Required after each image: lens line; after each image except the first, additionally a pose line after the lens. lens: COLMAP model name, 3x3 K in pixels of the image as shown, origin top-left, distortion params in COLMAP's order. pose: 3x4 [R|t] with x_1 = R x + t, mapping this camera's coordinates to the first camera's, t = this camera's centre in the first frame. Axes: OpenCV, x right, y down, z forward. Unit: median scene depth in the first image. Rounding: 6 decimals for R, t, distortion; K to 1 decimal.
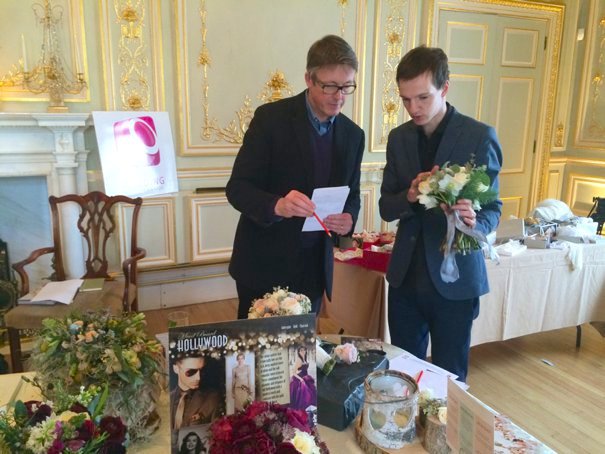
lens RADIAL K [[540.2, 0, 303.0], [0, 540.2, 237.6], [0, 0, 1]] dist [0.019435, -0.010752]
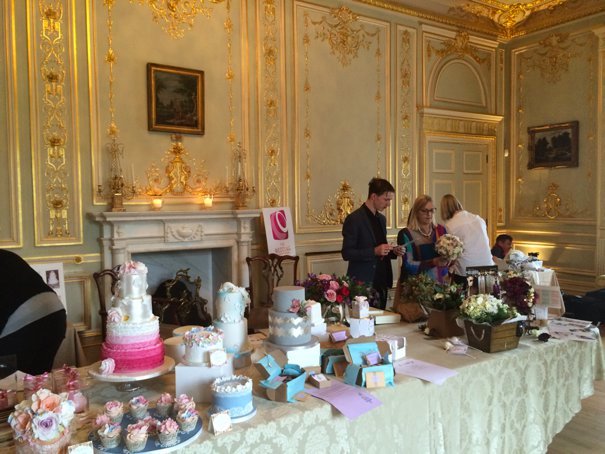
lens RADIAL K [[540.2, 0, 303.0], [0, 540.2, 237.6], [0, 0, 1]] dist [0.019435, -0.010752]
pose [[0.987165, -0.034955, 0.155831, -0.525757], [0.059678, 0.985806, -0.156925, 0.133298], [-0.148133, 0.164211, 0.975239, -0.662390]]
